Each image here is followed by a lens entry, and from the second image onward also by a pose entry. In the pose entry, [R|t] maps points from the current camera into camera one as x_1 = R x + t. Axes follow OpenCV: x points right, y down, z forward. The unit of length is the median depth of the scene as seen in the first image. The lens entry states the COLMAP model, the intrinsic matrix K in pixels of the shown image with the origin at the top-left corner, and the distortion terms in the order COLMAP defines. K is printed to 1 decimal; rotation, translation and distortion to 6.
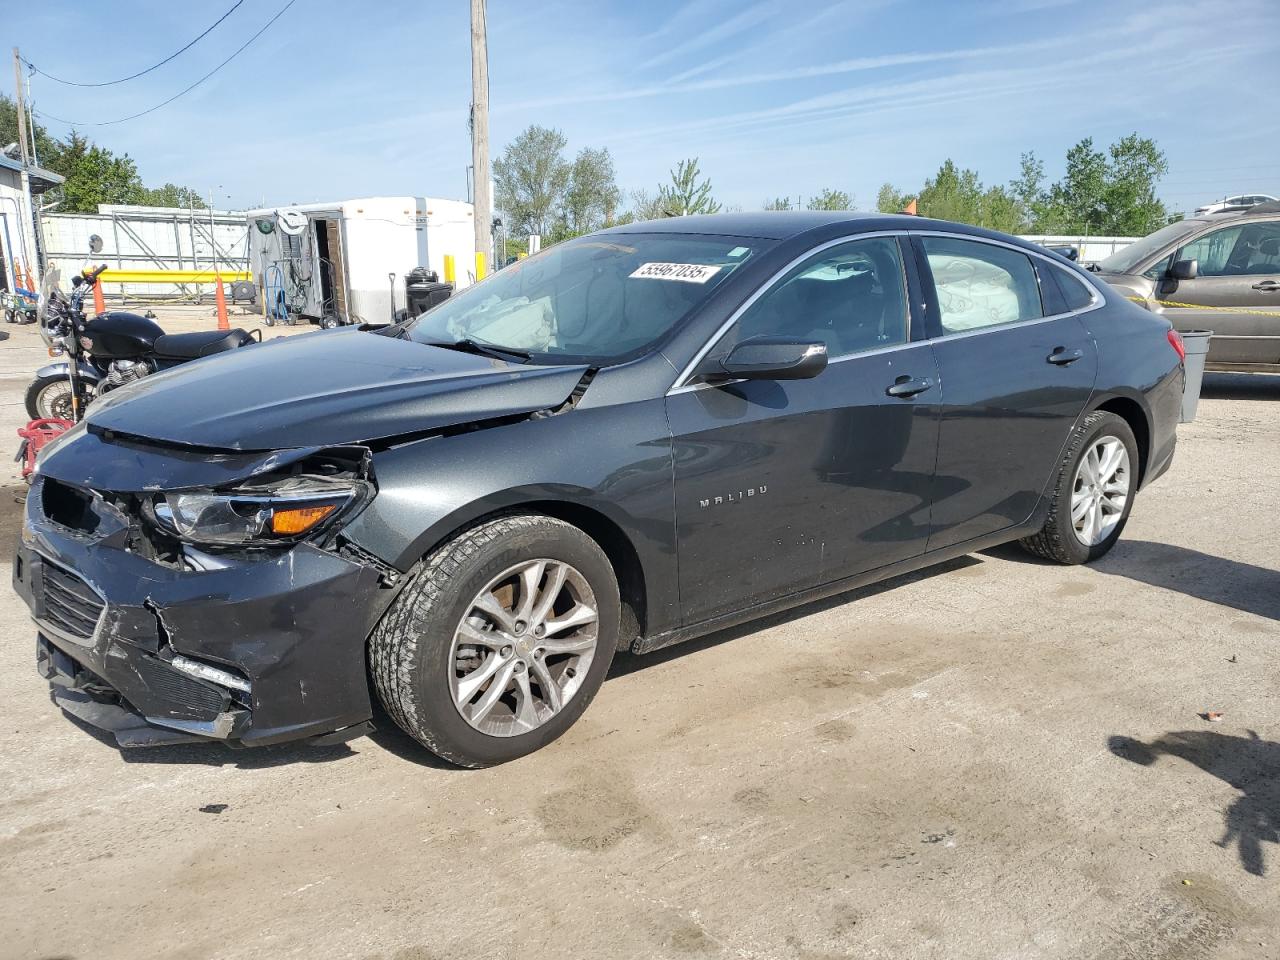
lens RADIAL K [[952.7, 0, 640.0], [0, 952.7, 480.0], [0, 0, 1]] dist [0.032206, 0.001948]
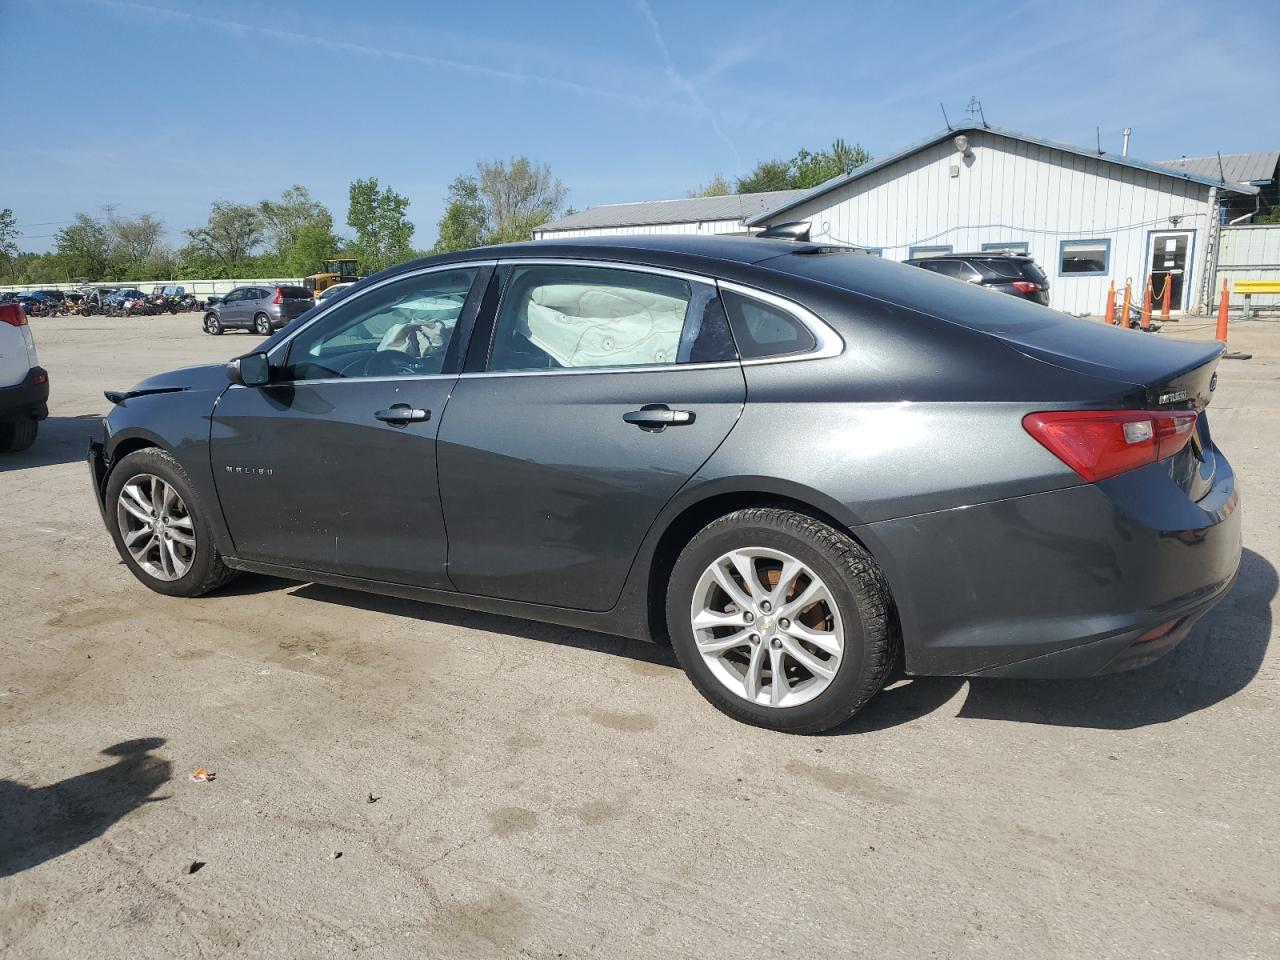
lens RADIAL K [[967.2, 0, 640.0], [0, 967.2, 480.0], [0, 0, 1]] dist [0.070009, -0.001504]
pose [[0.374536, 0.172207, -0.911080, 1.634251], [-0.186938, 0.976449, 0.107714, -0.230884], [0.908172, 0.129973, 0.397907, 1.003340]]
